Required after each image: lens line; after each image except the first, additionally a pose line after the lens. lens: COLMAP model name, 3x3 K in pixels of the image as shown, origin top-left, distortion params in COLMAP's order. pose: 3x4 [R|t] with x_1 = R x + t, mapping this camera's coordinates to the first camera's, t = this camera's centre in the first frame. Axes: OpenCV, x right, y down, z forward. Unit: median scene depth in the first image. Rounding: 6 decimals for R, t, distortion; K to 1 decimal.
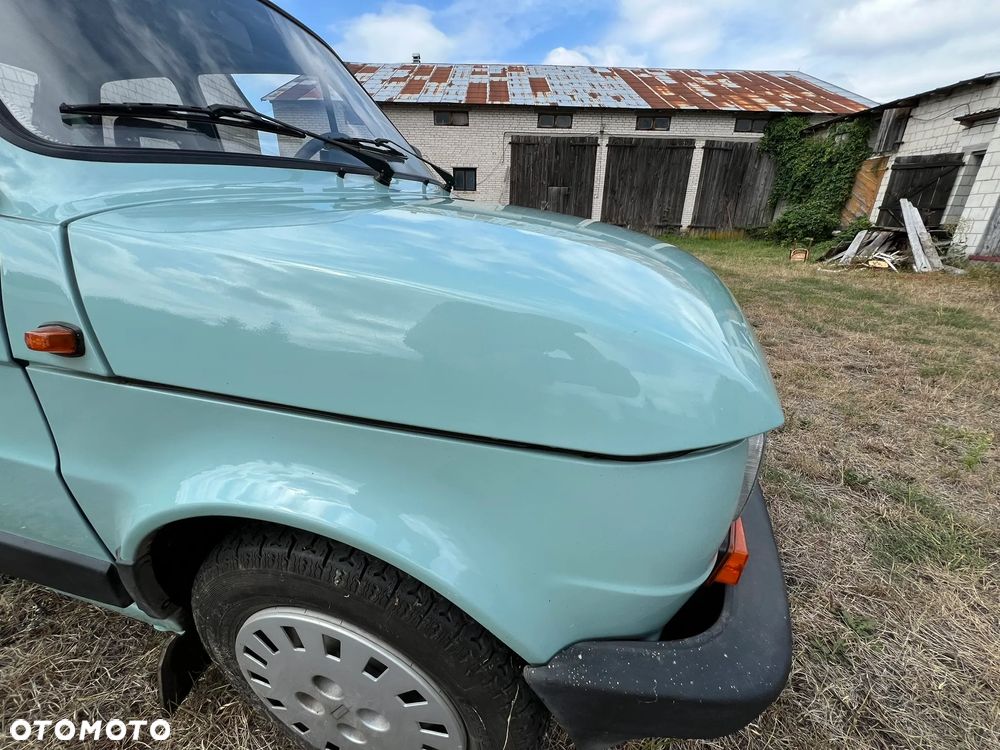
lens RADIAL K [[401.1, 0, 496.6], [0, 401.1, 376.4], [0, 0, 1]] dist [-0.002905, -0.000467]
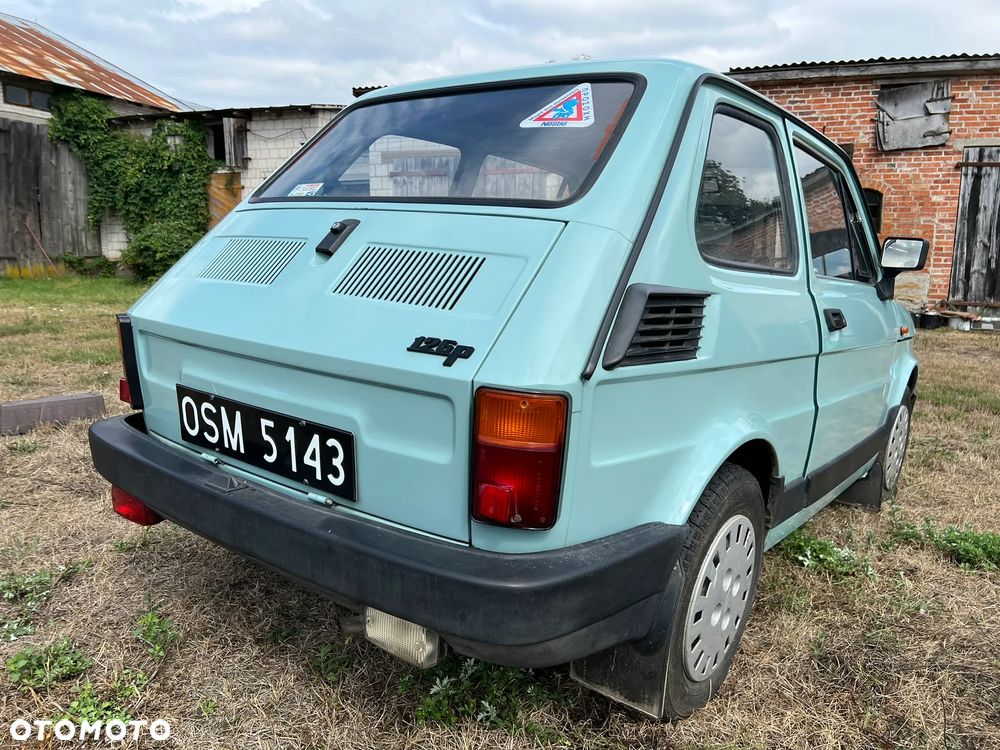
lens RADIAL K [[758.6, 0, 504.4], [0, 758.6, 373.7], [0, 0, 1]] dist [0.081453, -0.100490]
pose [[0.359618, -0.153400, 0.920404, -0.244244], [0.329603, 0.943690, 0.028499, -0.030346], [-0.872947, 0.293119, 0.389929, 0.041631]]
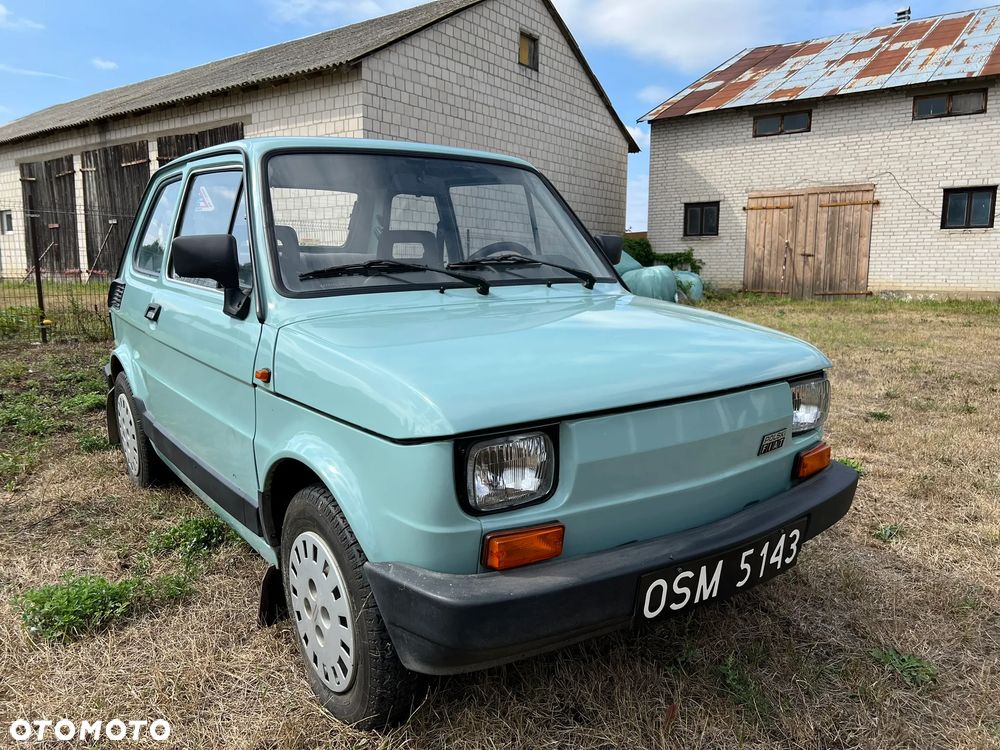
lens RADIAL K [[755.6, 0, 498.1], [0, 755.6, 372.7], [0, 0, 1]] dist [0.064271, -0.065844]
pose [[0.784159, 0.068414, -0.616778, 0.073463], [-0.219018, 0.960455, -0.171920, 0.009710], [0.580626, 0.269898, 0.768133, -0.043993]]
